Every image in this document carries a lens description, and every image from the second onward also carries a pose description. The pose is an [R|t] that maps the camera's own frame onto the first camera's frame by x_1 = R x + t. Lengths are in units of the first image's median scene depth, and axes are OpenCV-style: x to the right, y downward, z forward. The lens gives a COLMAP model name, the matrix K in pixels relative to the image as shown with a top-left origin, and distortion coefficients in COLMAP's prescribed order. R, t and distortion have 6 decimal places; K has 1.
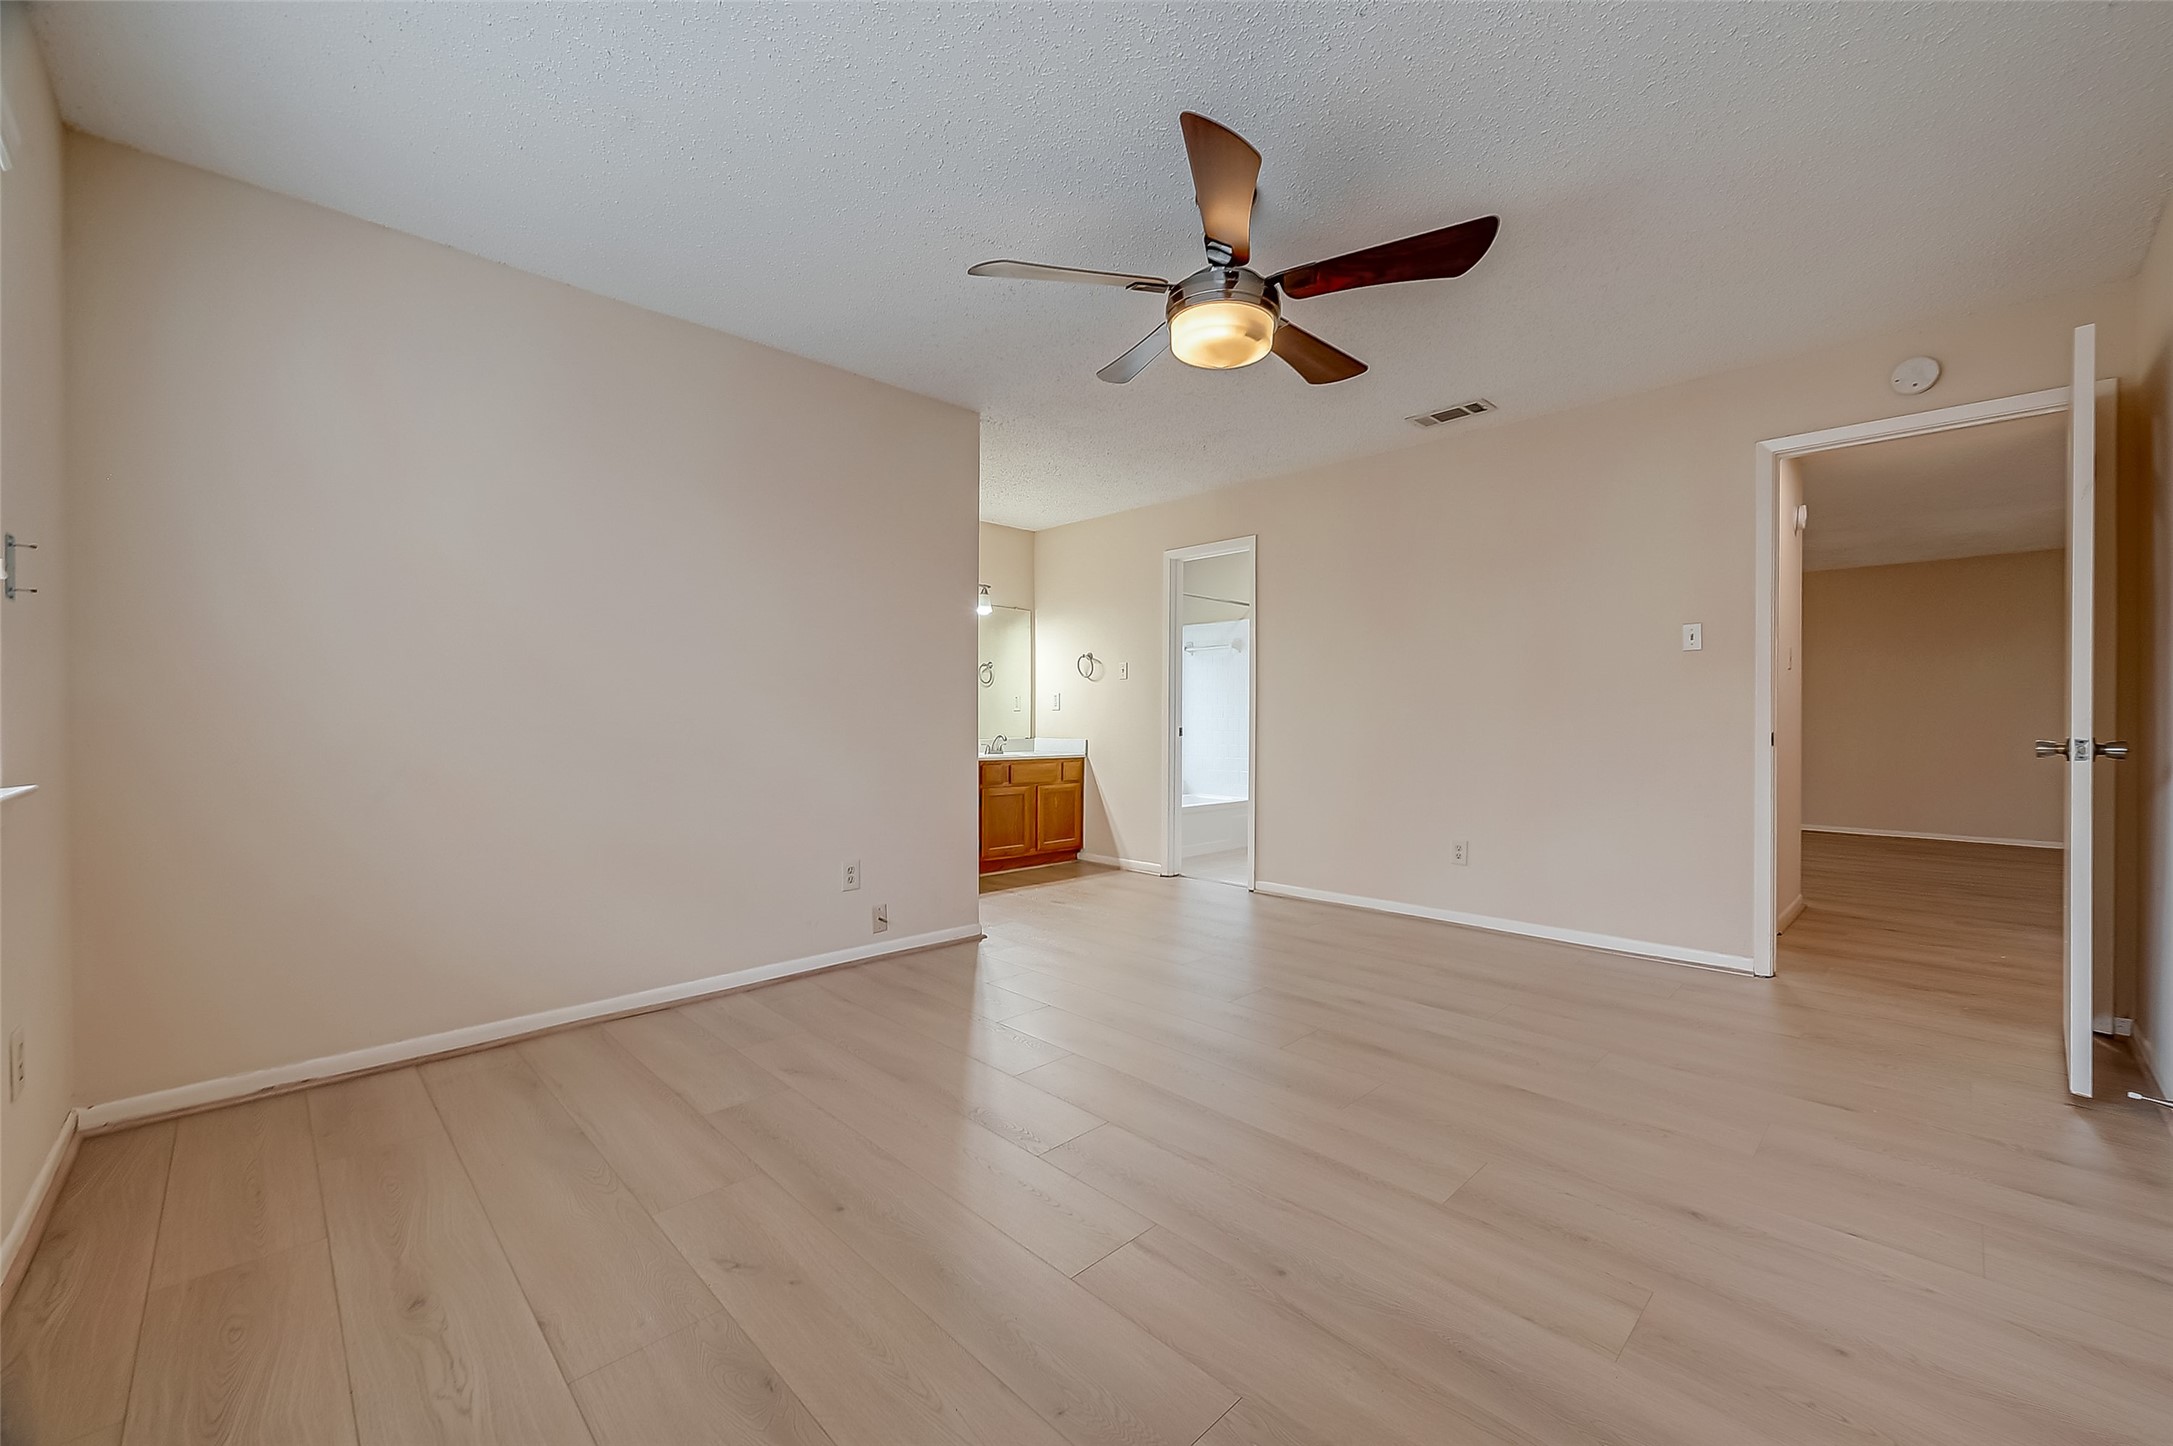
lens RADIAL K [[868.9, 0, 1093.0], [0, 868.9, 726.9], [0, 0, 1]] dist [0.002569, 0.000045]
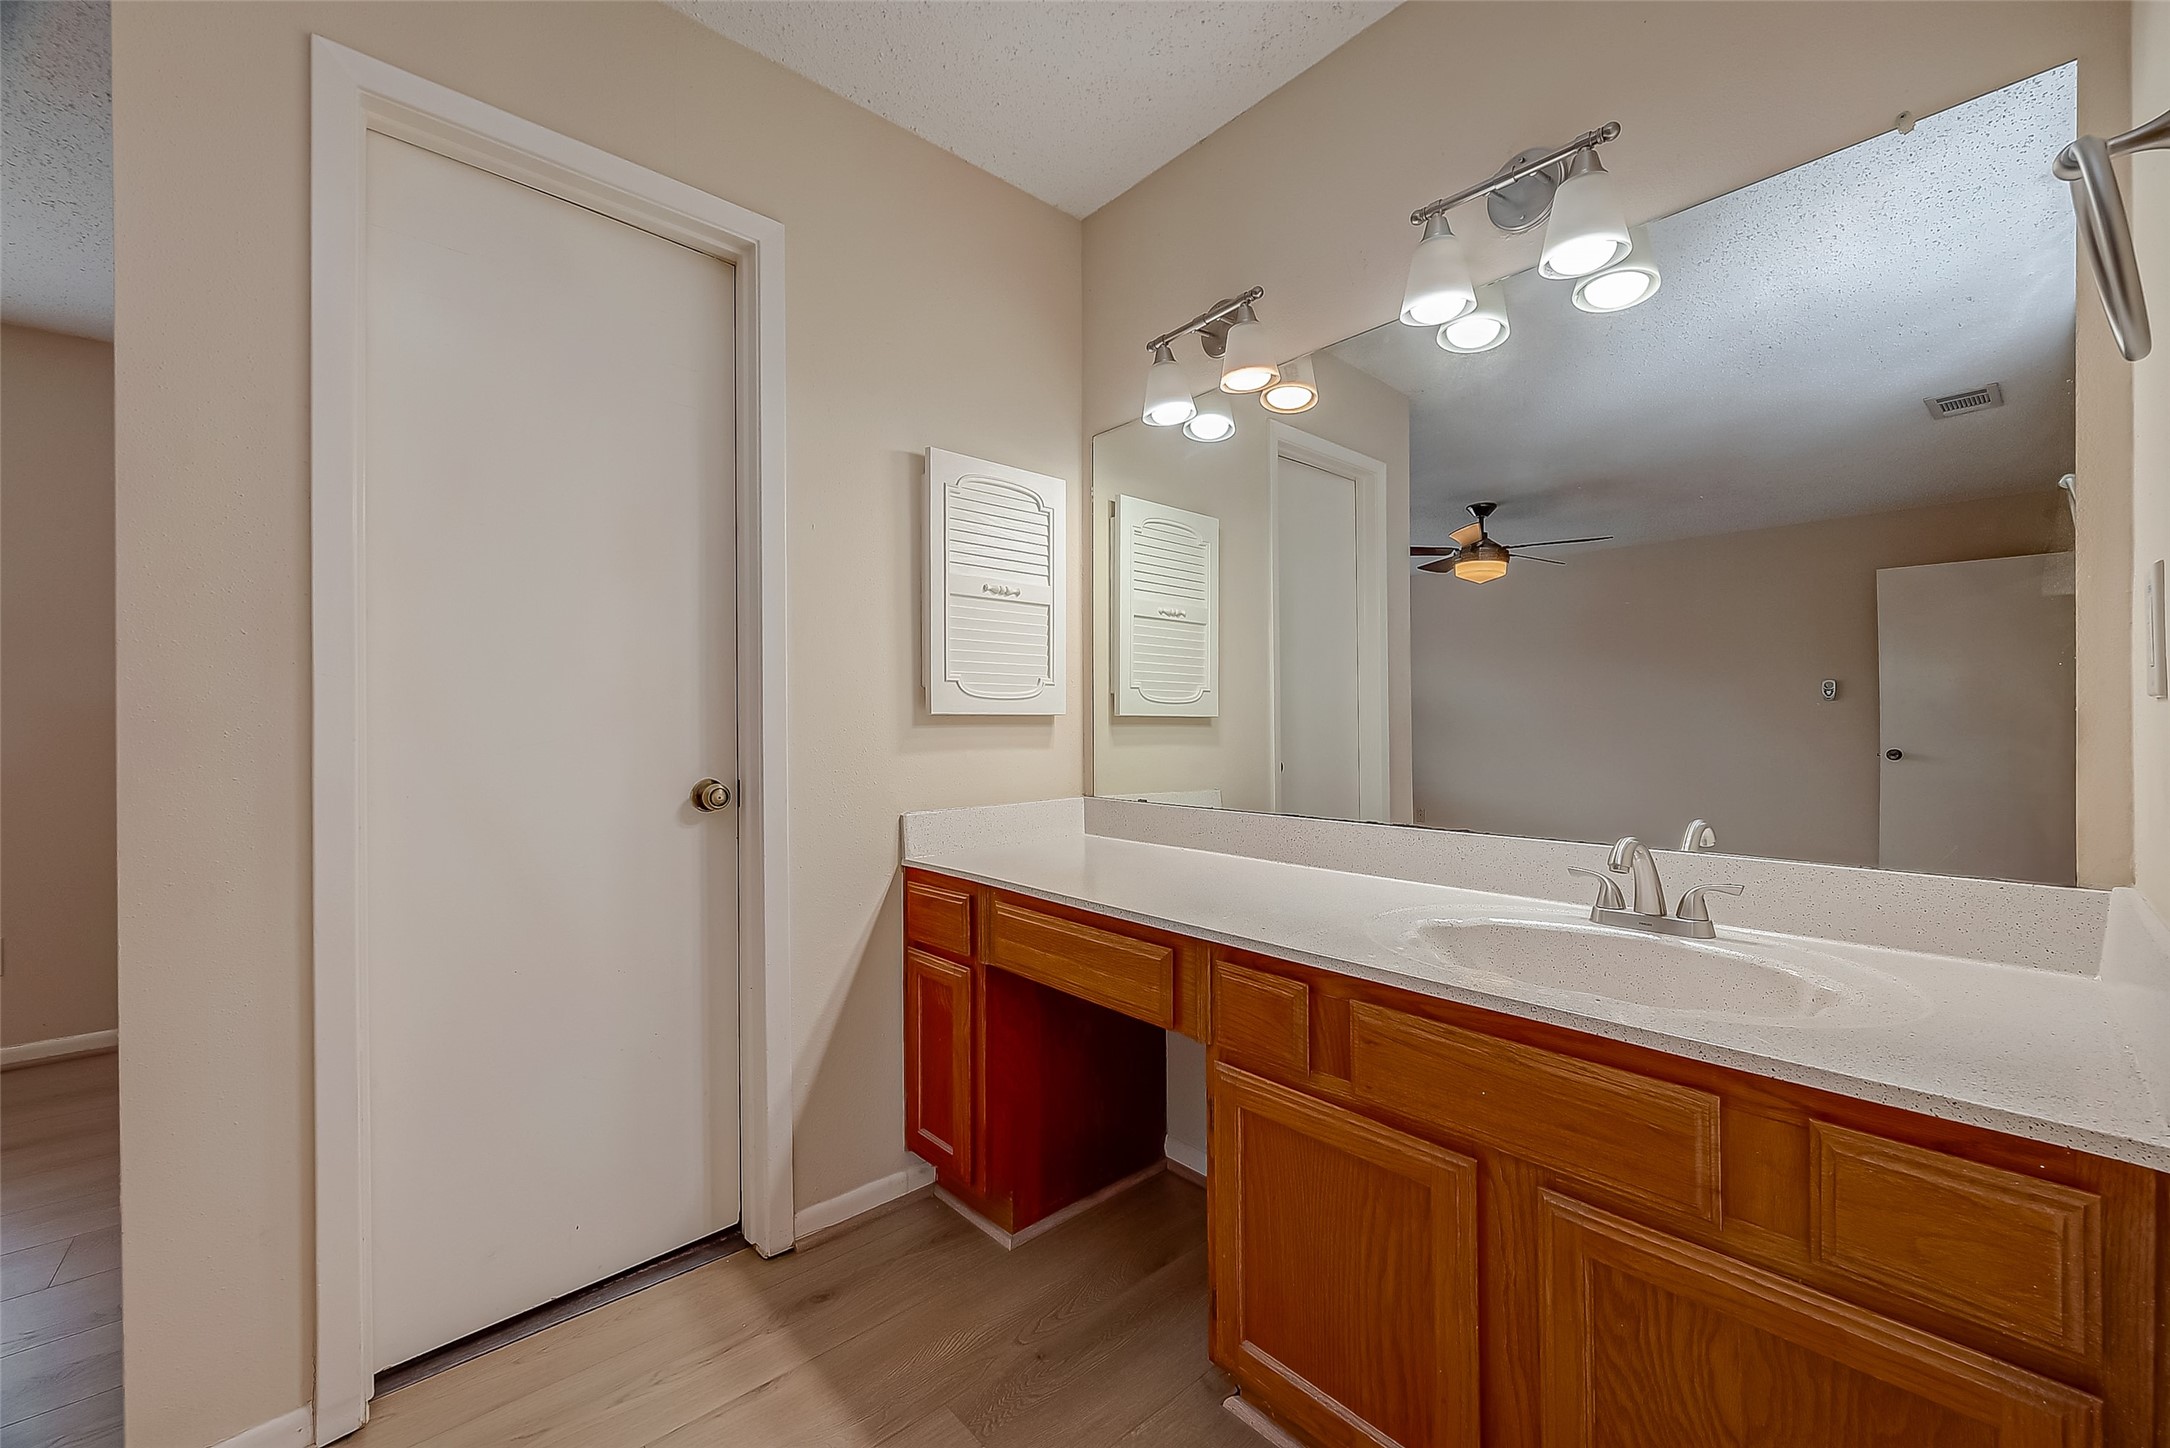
lens RADIAL K [[856.7, 0, 1096.4], [0, 856.7, 729.5], [0, 0, 1]] dist [-0.003247, -0.000691]
pose [[-0.038430, -0.005859, -0.999244, 0.094014], [-0.001494, 0.999982, -0.005806, -0.014895], [0.999260, 0.001269, -0.038438, 0.895757]]
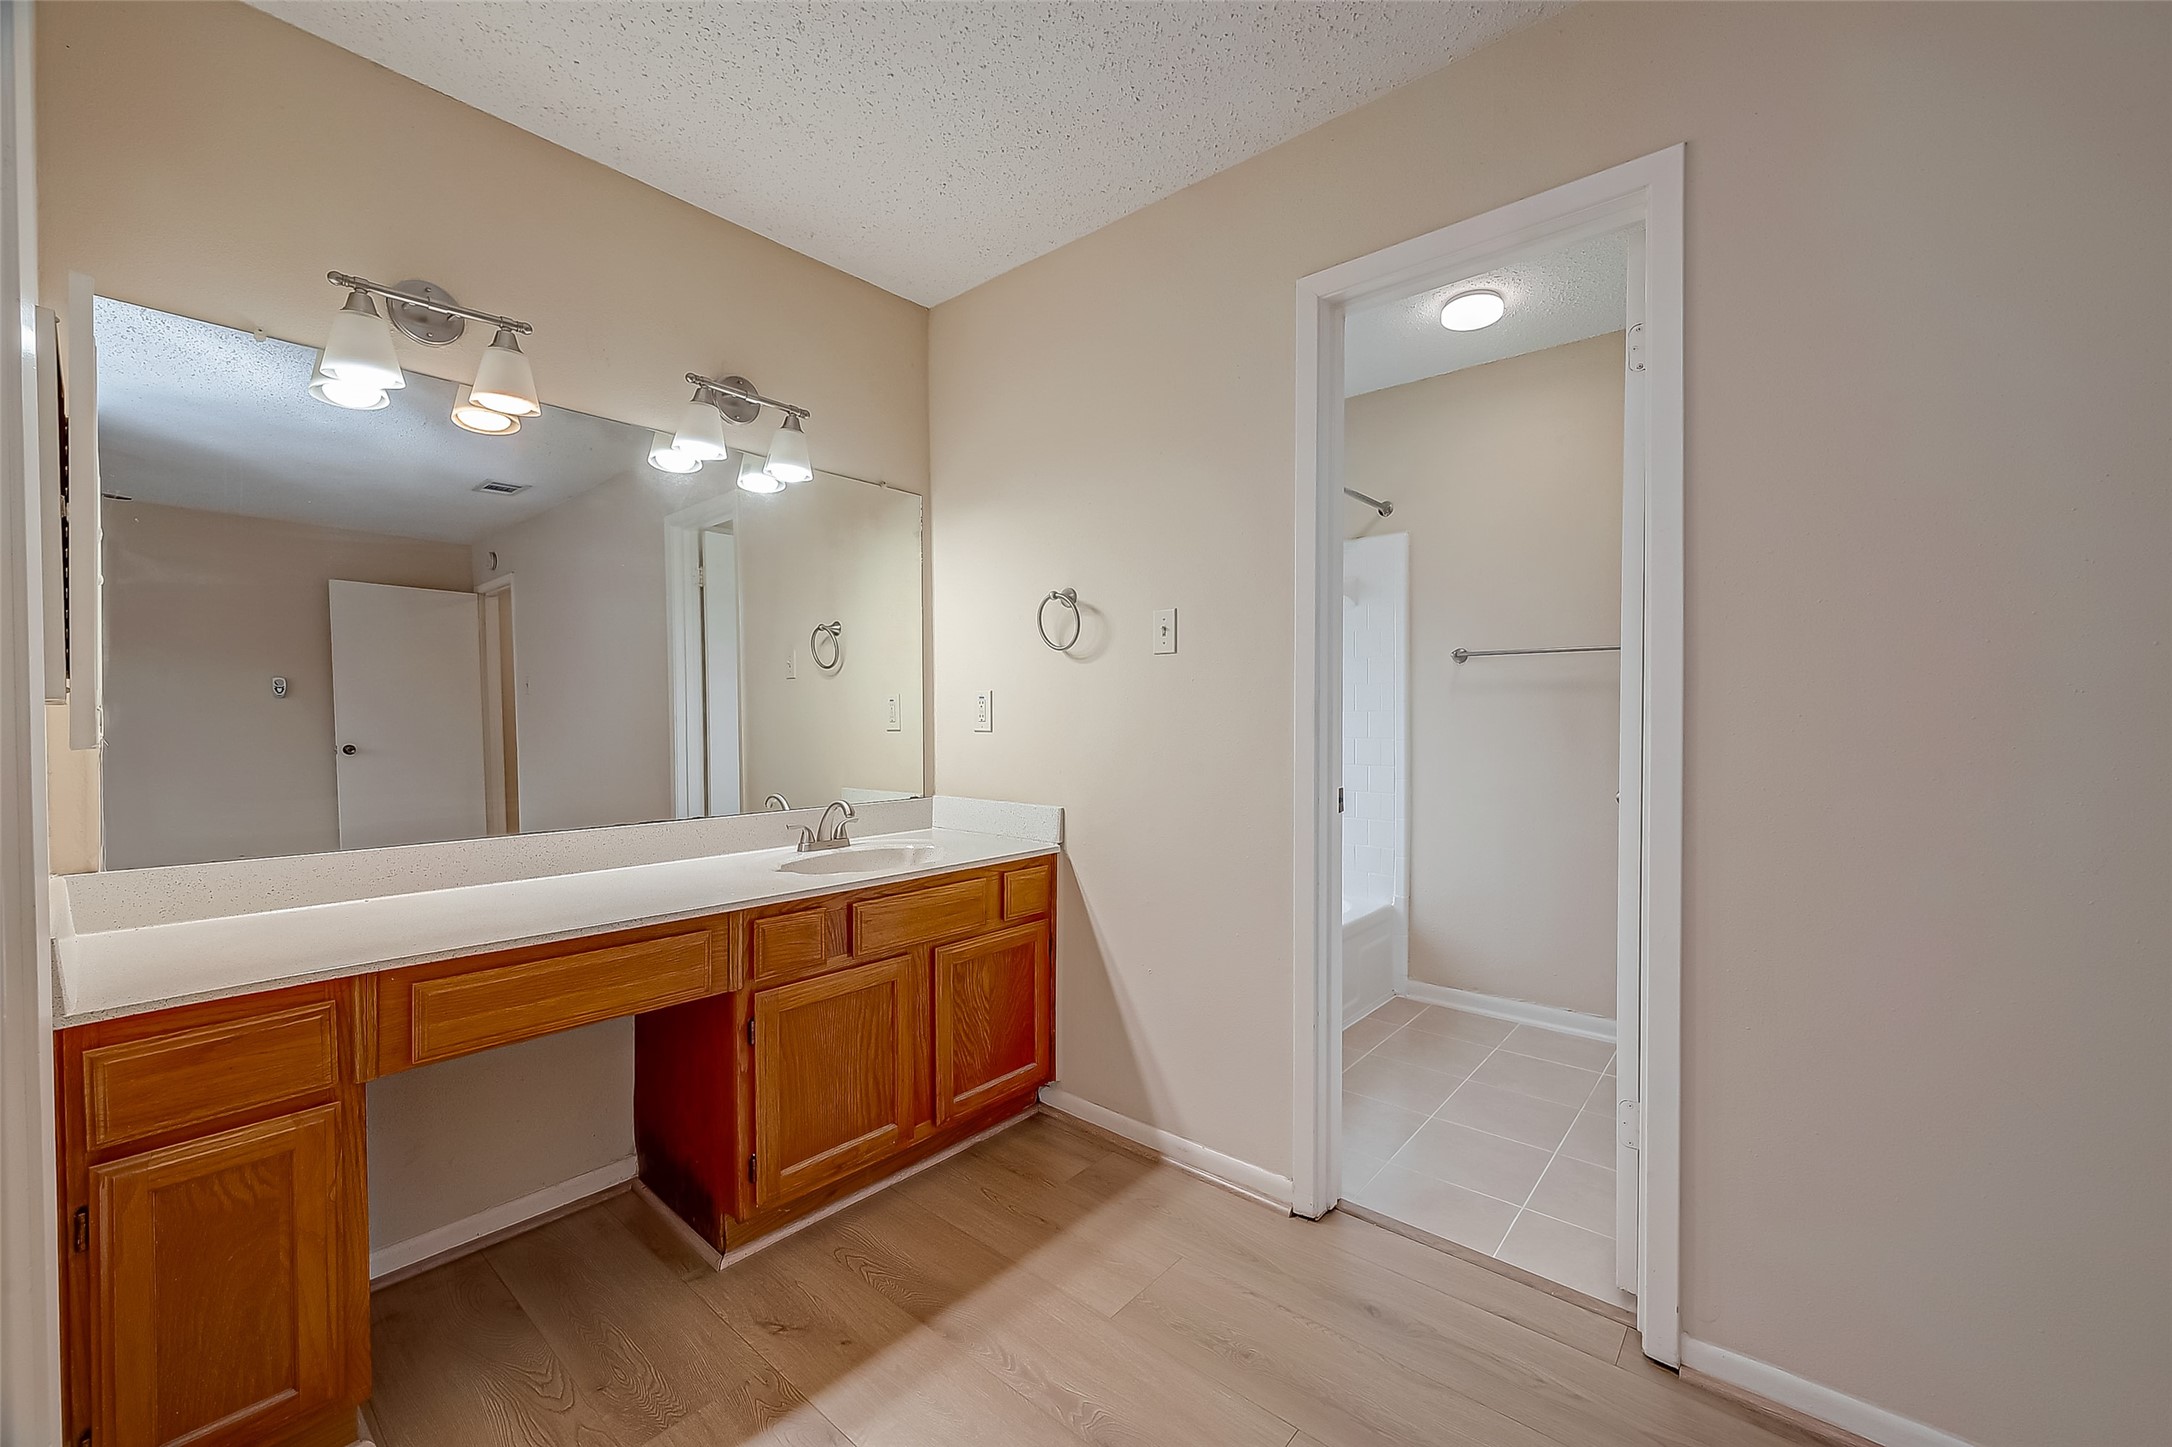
lens RADIAL K [[857.5, 0, 1091.9], [0, 857.5, 718.4], [0, 0, 1]] dist [-0.003247, -0.000691]
pose [[0.995795, -0.008730, 0.091190, -0.029275], [0.008441, 0.999958, 0.003548, -0.027976], [-0.091217, -0.002764, 0.995827, 0.619053]]
